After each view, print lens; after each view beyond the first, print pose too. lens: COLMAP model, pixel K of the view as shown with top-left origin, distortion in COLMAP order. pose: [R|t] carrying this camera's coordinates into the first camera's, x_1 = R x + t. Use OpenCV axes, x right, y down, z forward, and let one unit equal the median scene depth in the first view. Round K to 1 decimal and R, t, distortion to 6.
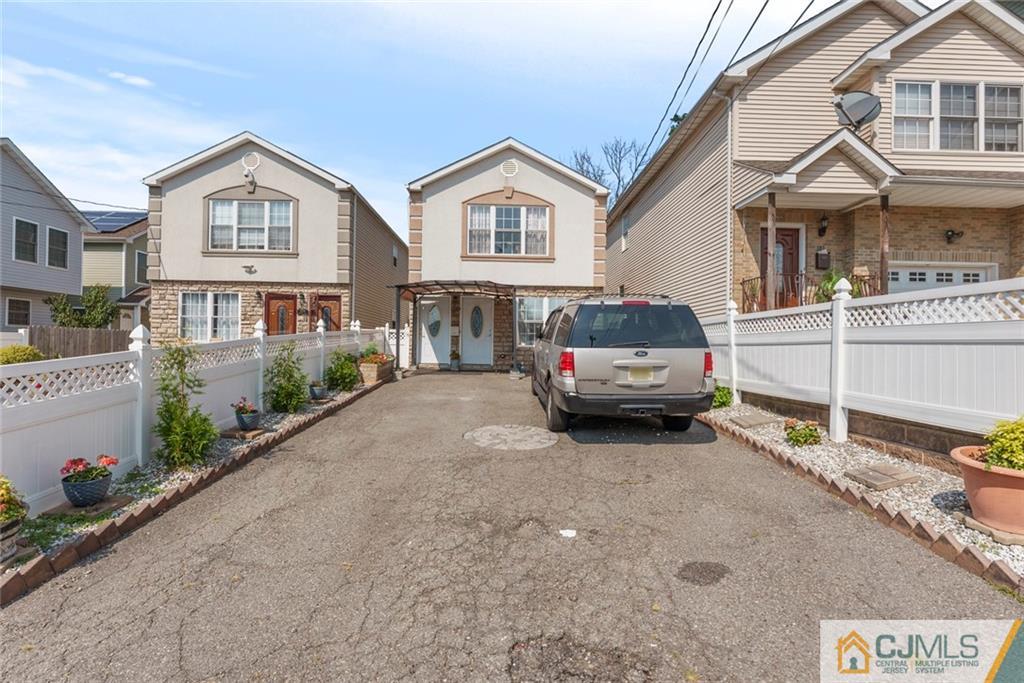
lens RADIAL K [[468.8, 0, 526.4], [0, 468.8, 358.4], [0, 0, 1]] dist [-0.008085, -0.000179]
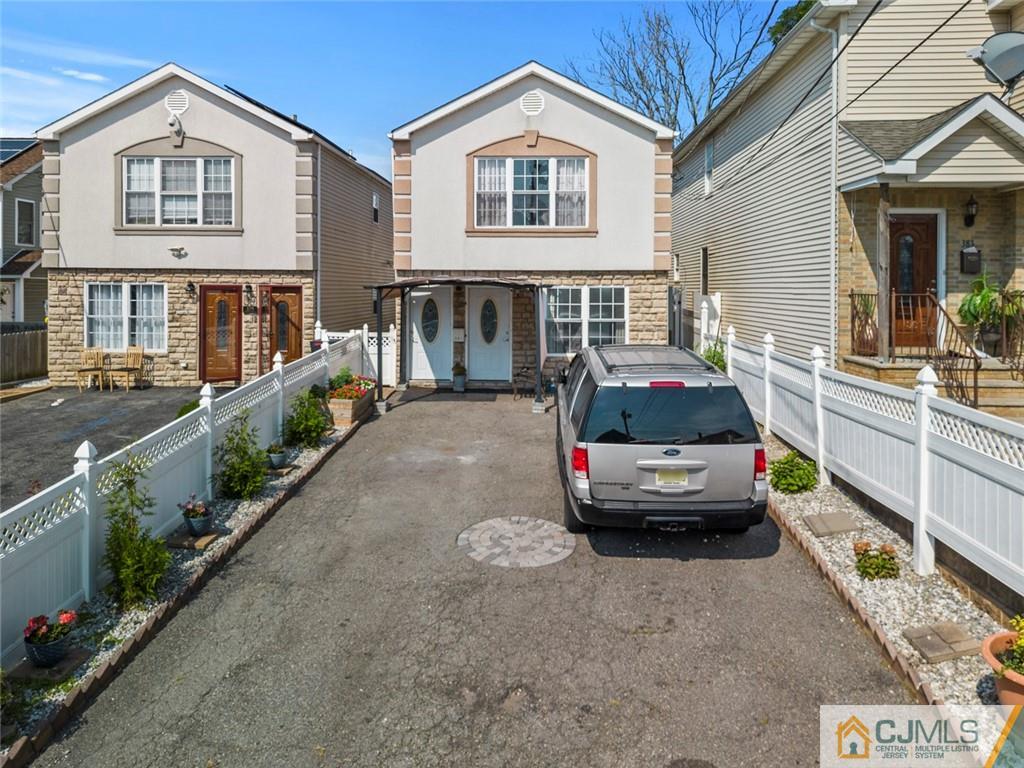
lens RADIAL K [[748.0, 0, 529.7], [0, 748.0, 298.3], [0, 0, 1]] dist [0.038308, -0.036192]
pose [[0.996789, -0.012056, -0.079165, 0.066797], [0.013082, 0.999837, 0.012450, -0.183089], [0.079002, -0.013446, 0.996784, -0.185606]]
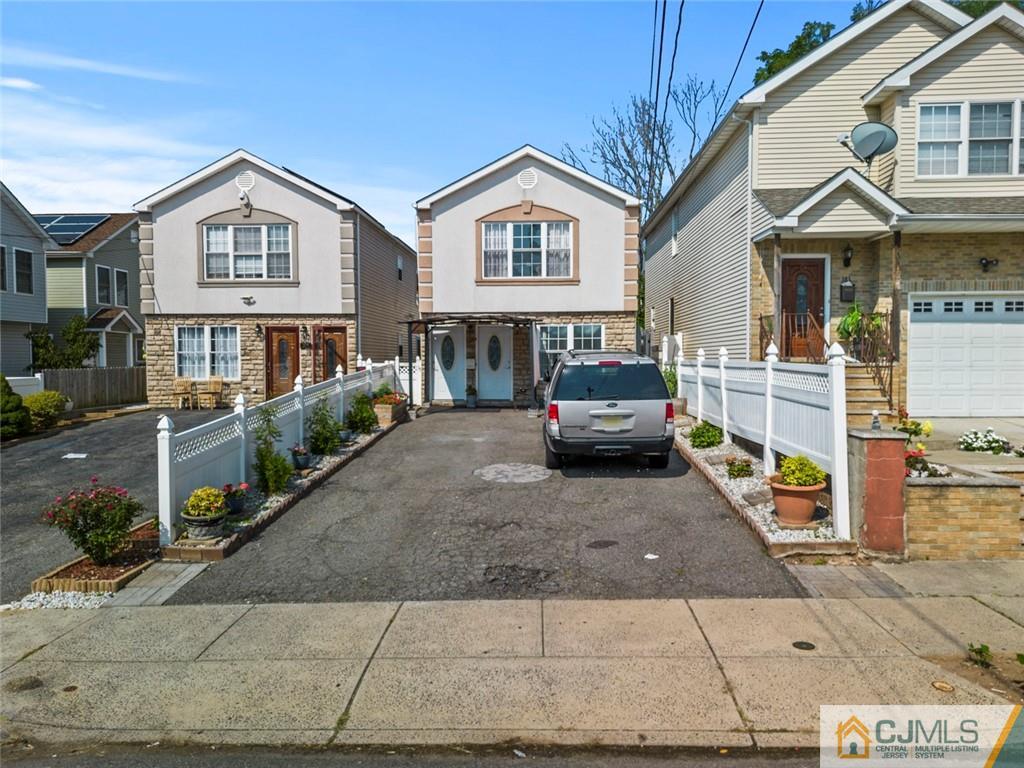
lens RADIAL K [[748.0, 0, 519.5], [0, 748.0, 397.7], [0, 0, 1]] dist [0.038308, -0.036192]
pose [[0.994696, -0.013081, -0.102024, 0.126945], [0.017142, 0.999091, 0.039022, -0.069298], [0.101421, -0.040564, 0.994016, -0.618566]]
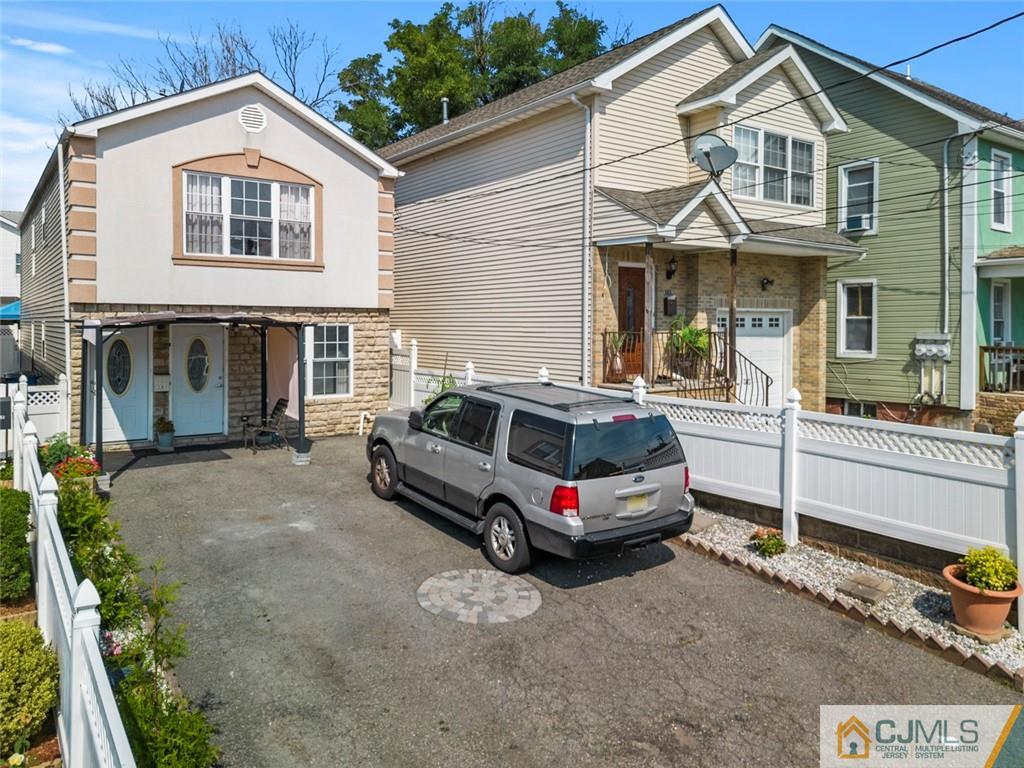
lens RADIAL K [[748.0, 0, 477.7], [0, 748.0, 326.8], [0, 0, 1]] dist [0.038308, -0.036192]
pose [[0.836254, -0.016747, 0.548087, -0.486870], [0.011024, 0.999845, 0.013730, -0.199445], [-0.548232, -0.005440, 0.836309, -0.008747]]
